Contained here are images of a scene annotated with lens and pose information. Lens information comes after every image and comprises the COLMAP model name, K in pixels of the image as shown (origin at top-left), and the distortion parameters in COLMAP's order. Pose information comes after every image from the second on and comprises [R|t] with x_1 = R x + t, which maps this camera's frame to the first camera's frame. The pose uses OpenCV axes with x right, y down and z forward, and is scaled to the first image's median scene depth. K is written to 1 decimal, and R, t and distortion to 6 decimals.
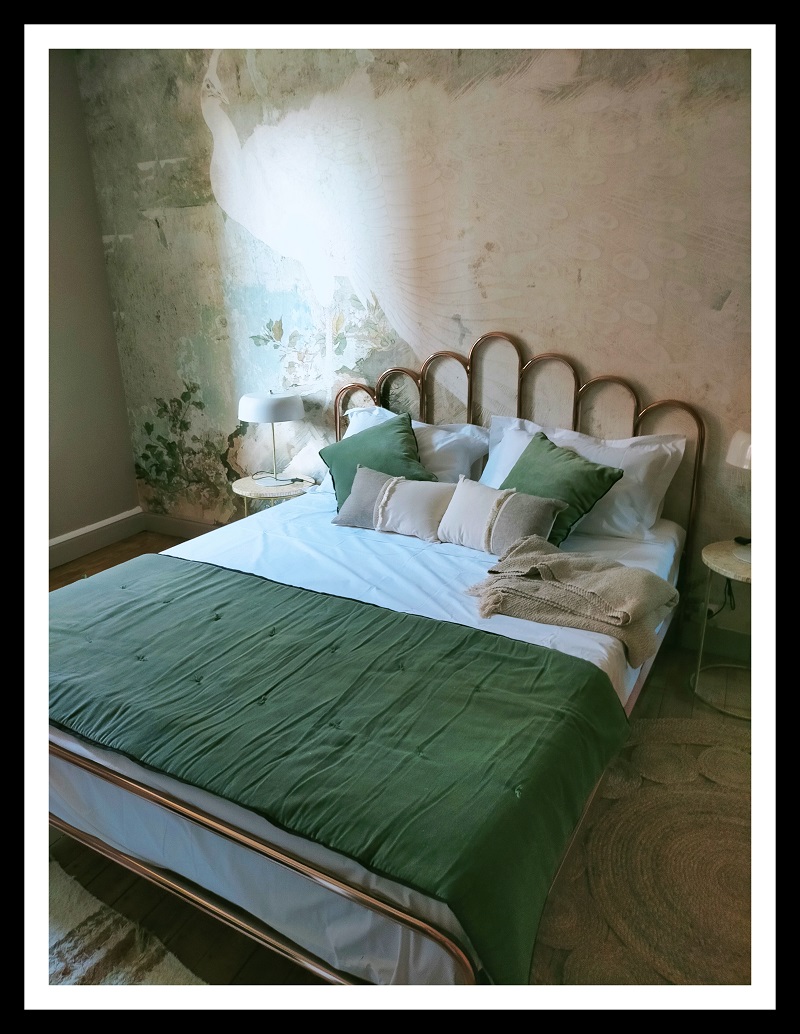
lens RADIAL K [[660.7, 0, 400.0], [0, 660.7, 517.0], [0, 0, 1]] dist [0.000051, -0.065774]
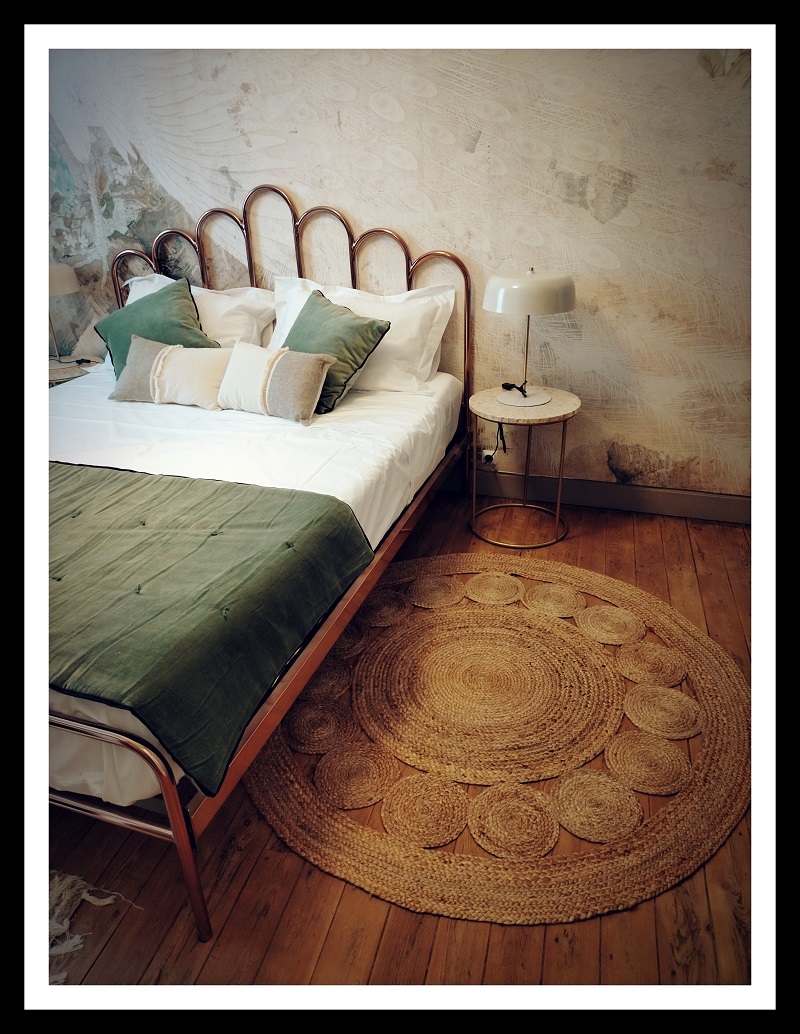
lens RADIAL K [[660.5, 0, 400.0], [0, 660.5, 517.0], [0, 0, 1]] dist [0.001619, -0.048437]
pose [[0.977707, -0.104504, 0.182121, 0.116180], [0.072815, 0.982272, 0.172739, 0.042062], [-0.196944, -0.155627, 0.967984, -0.031430]]
